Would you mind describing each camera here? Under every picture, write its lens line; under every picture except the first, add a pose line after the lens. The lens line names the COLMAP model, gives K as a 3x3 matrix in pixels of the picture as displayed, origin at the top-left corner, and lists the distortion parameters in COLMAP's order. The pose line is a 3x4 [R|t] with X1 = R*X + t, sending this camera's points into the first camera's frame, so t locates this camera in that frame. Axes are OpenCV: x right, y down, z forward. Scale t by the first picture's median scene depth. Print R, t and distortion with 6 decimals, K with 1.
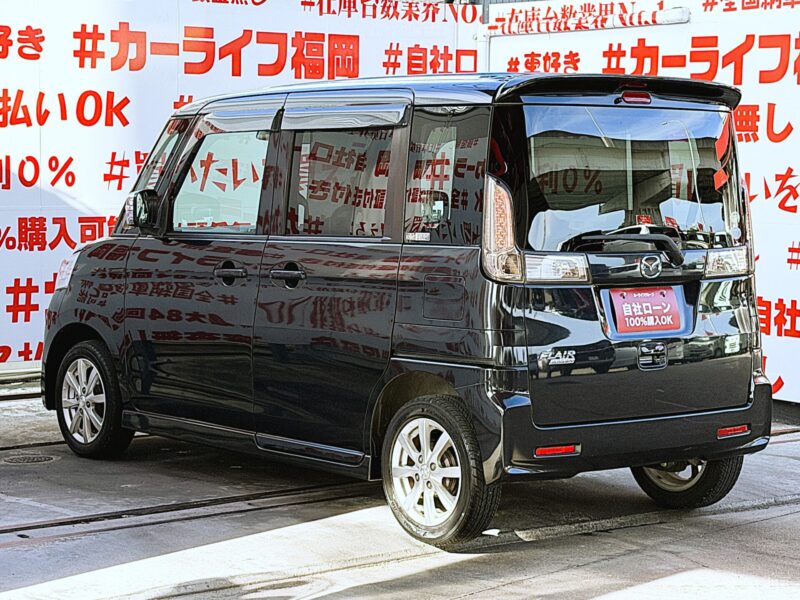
lens RADIAL K [[1928.4, 0, 401.4], [0, 1928.4, 303.3], [0, 0, 1]] dist [0.151478, 0.000000]
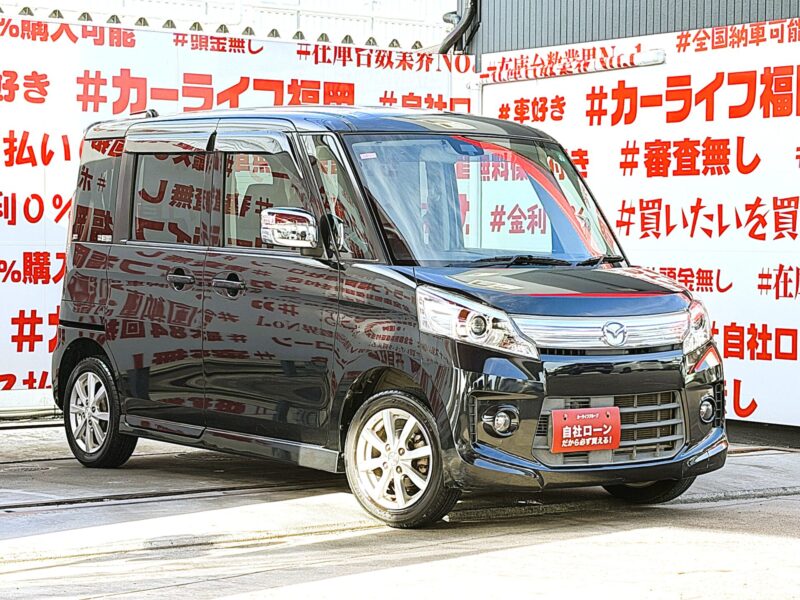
lens RADIAL K [[2043.9, 0, 398.1], [0, 2043.9, 303.4], [0, 0, 1]] dist [0.149544, 0.000000]
pose [[0.999375, -0.007486, -0.034539, 0.043650], [0.005423, 0.998216, -0.059465, 0.050640], [0.034922, 0.059241, 0.997633, -0.102124]]
